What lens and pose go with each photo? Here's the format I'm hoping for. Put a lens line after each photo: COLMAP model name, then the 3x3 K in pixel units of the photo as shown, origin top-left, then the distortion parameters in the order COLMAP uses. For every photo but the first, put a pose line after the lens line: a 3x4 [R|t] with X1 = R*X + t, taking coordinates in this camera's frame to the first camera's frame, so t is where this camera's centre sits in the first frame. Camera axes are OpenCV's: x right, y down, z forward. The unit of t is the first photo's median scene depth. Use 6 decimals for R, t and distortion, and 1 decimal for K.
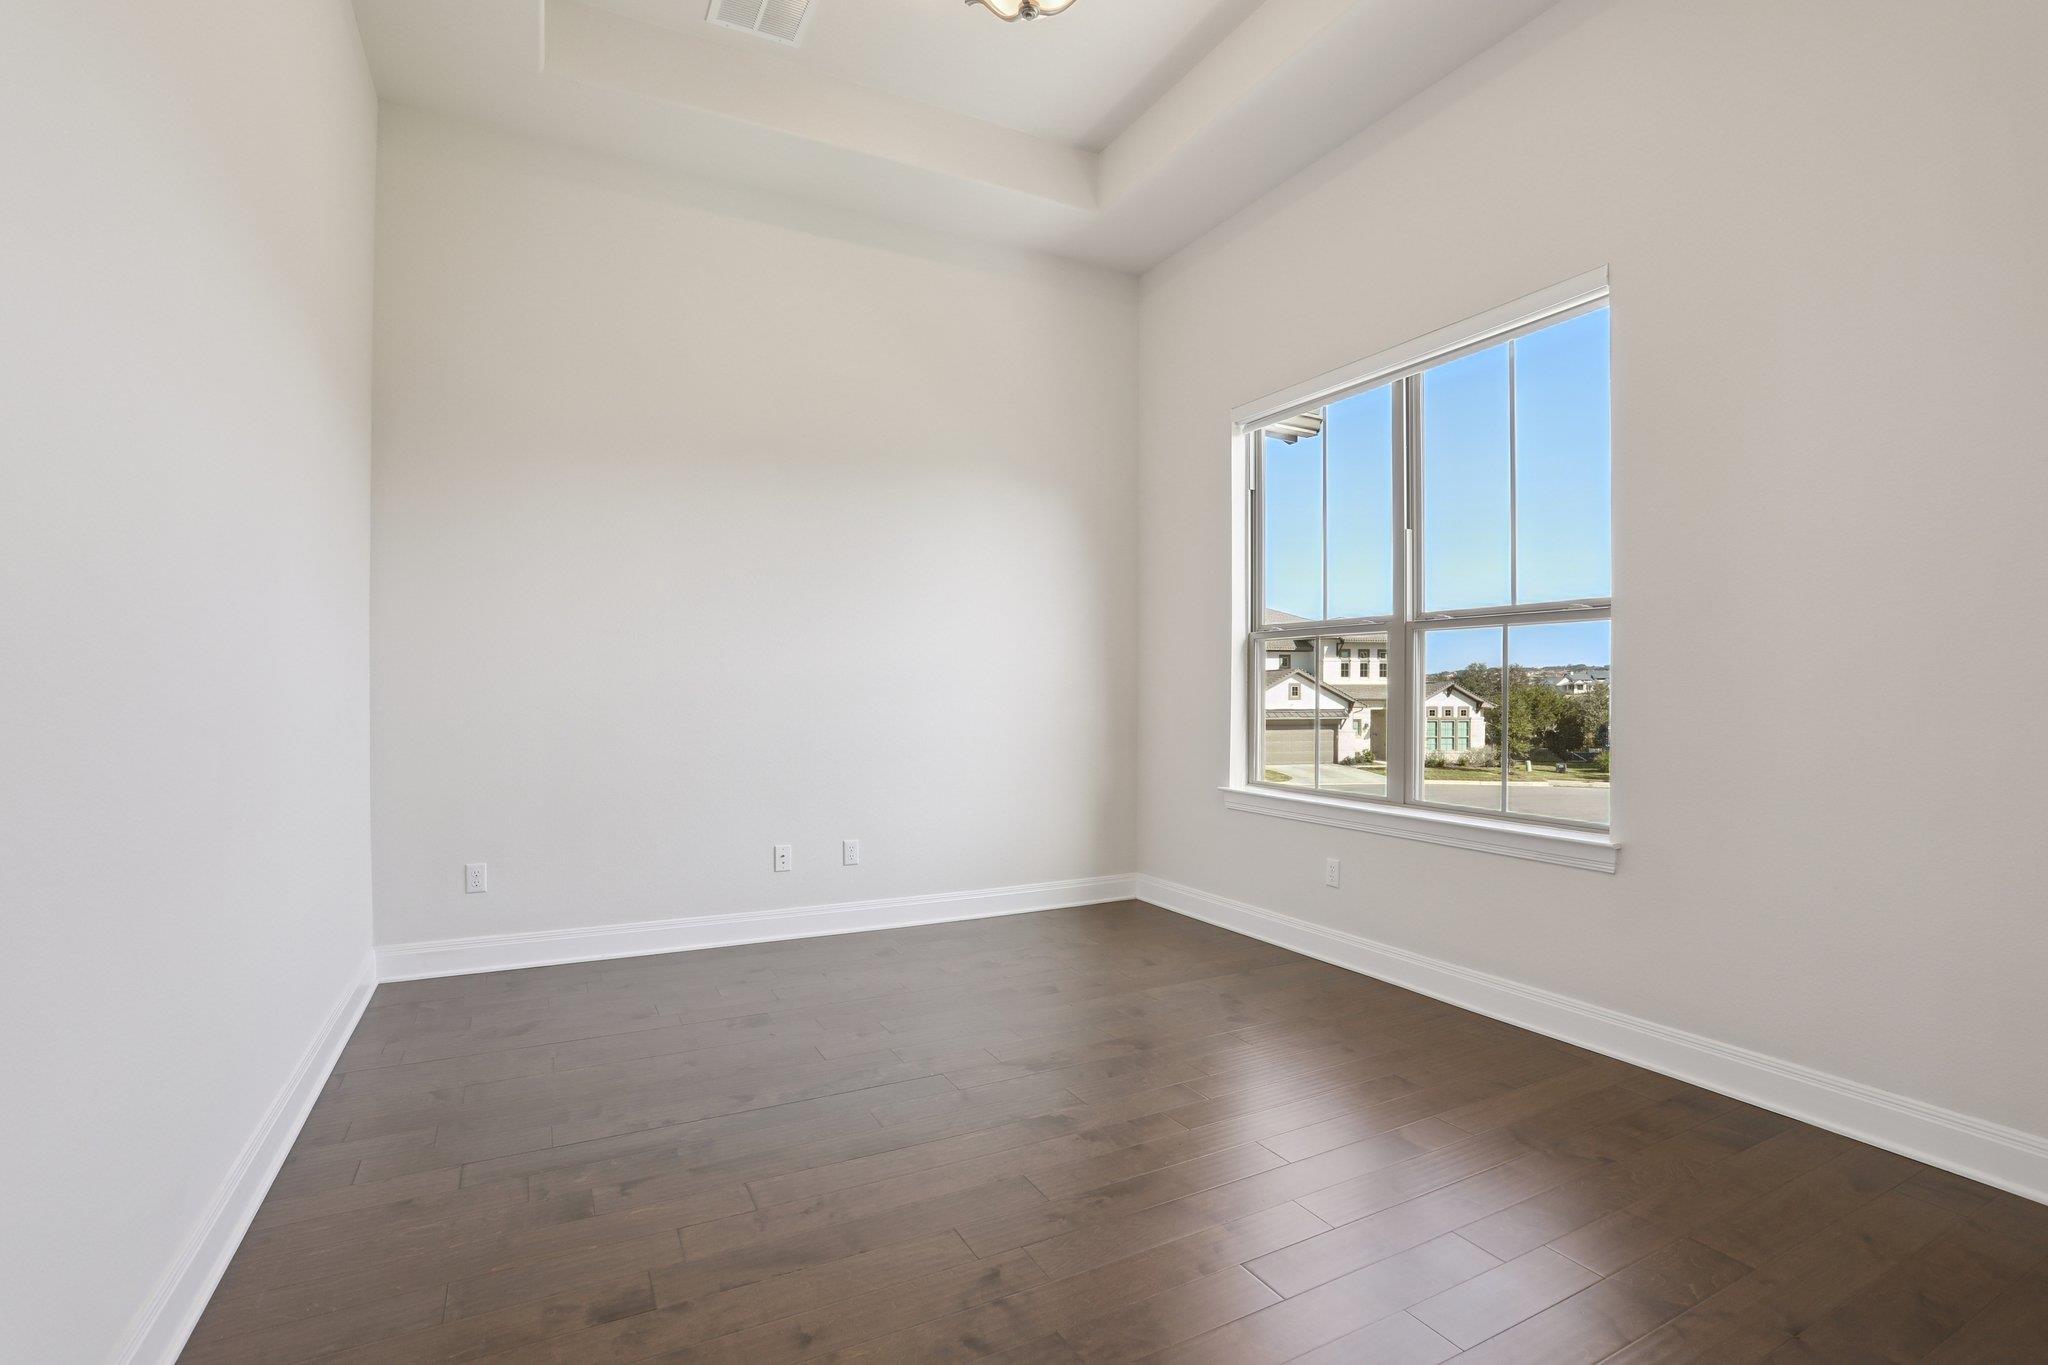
lens RADIAL K [[936.5, 0, 1011.8], [0, 936.5, 679.1], [0, 0, 1]] dist [-0.077008, 0.031844]
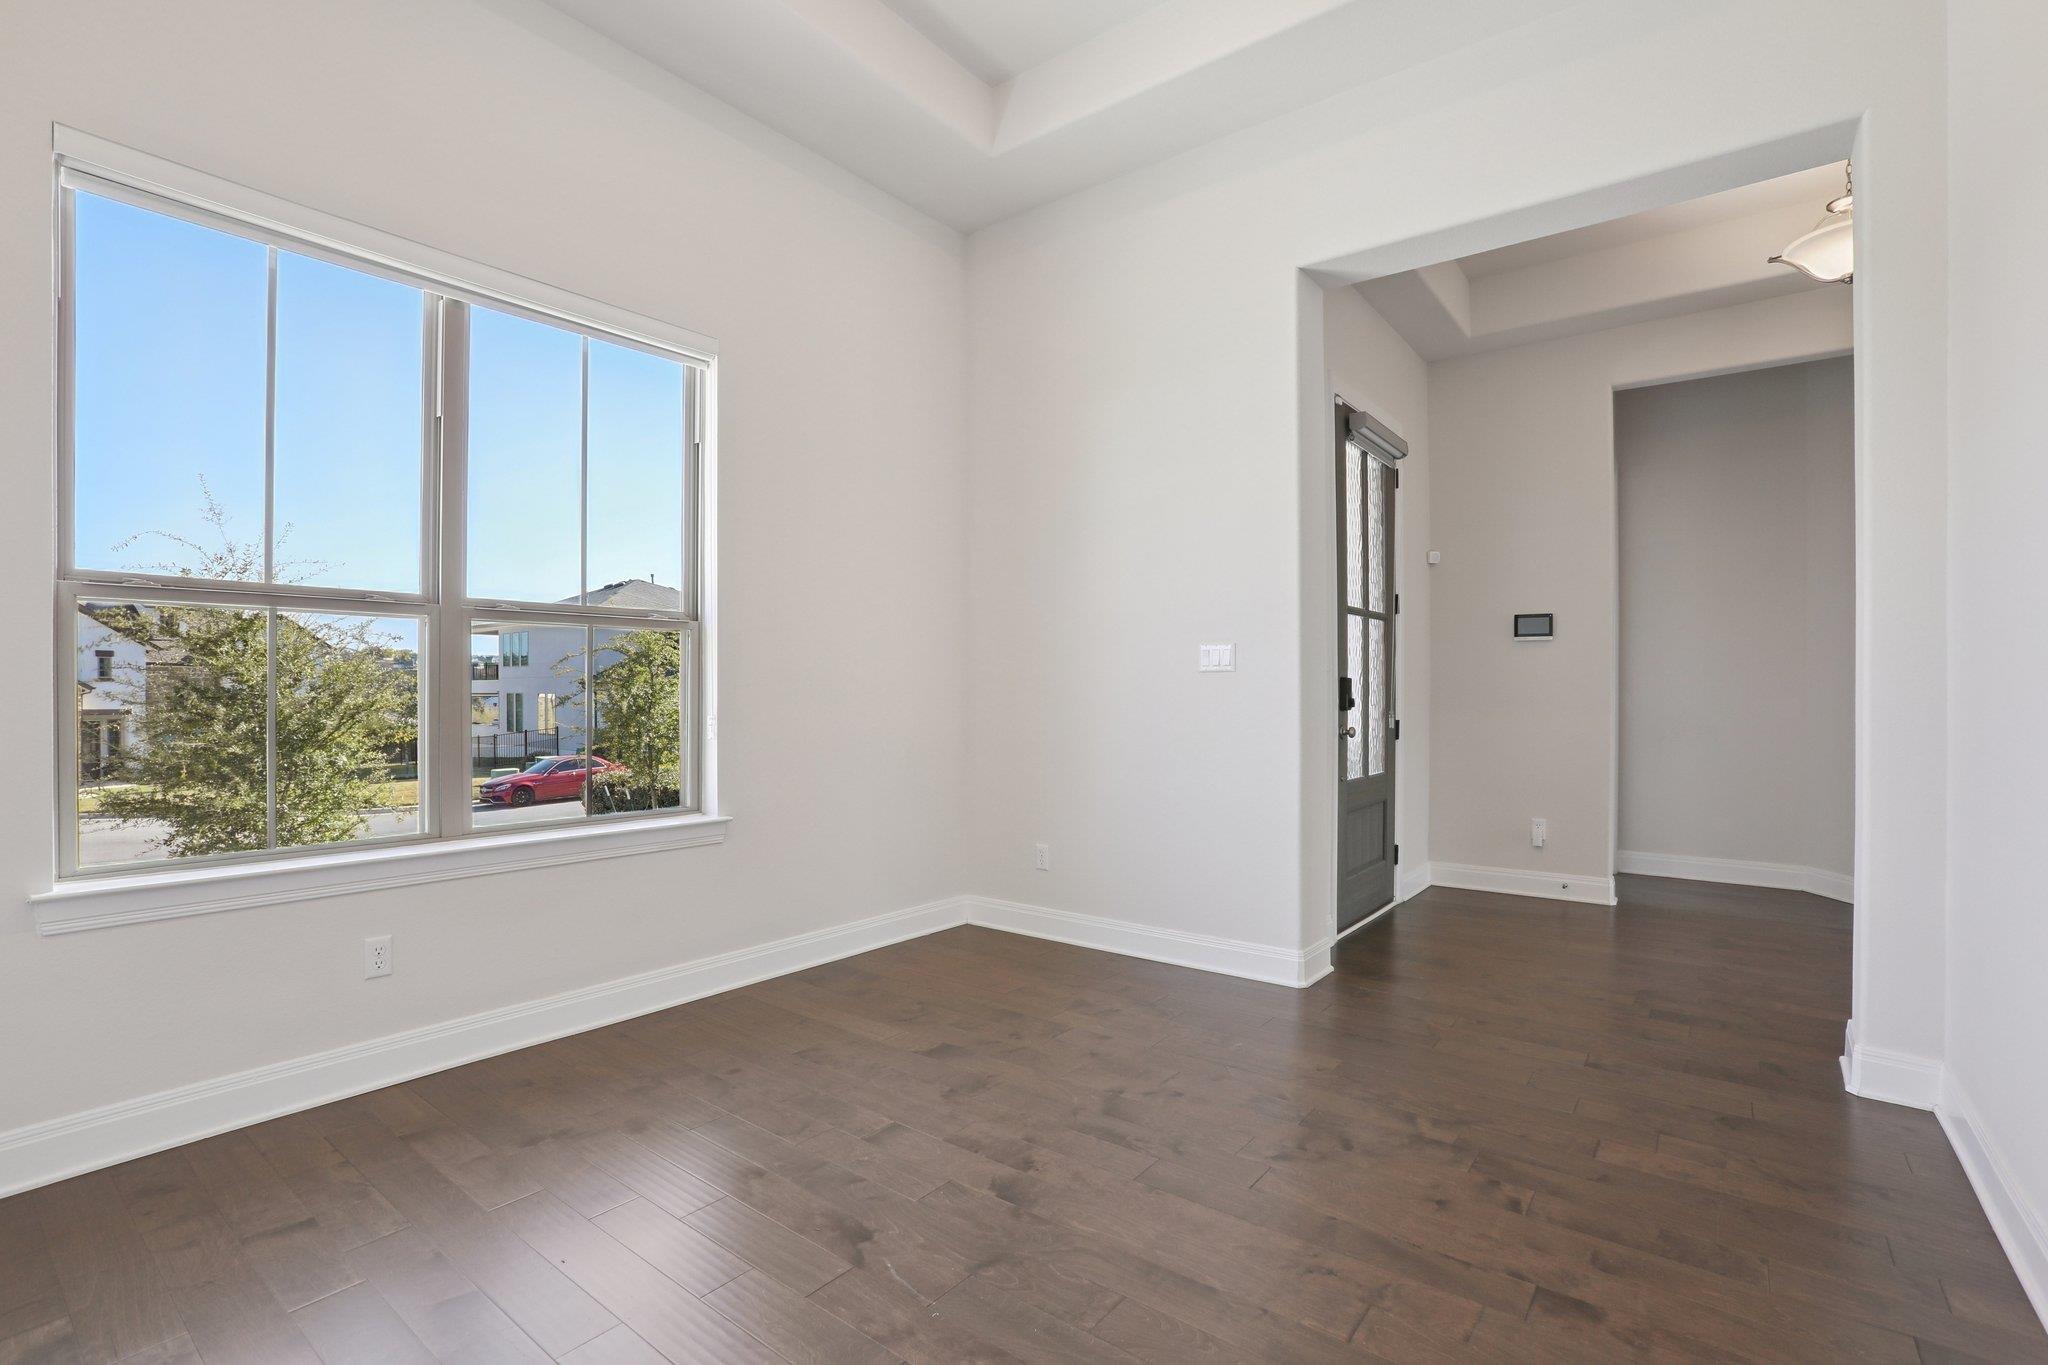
lens RADIAL K [[936.5, 0, 1011.8], [0, 936.5, 679.1], [0, 0, 1]] dist [-0.077008, 0.031844]
pose [[-0.410313, 0.008370, 0.911906, -0.551779], [-0.010854, 0.999842, -0.014061, 0.006493], [-0.911880, -0.015667, -0.410157, 0.999750]]
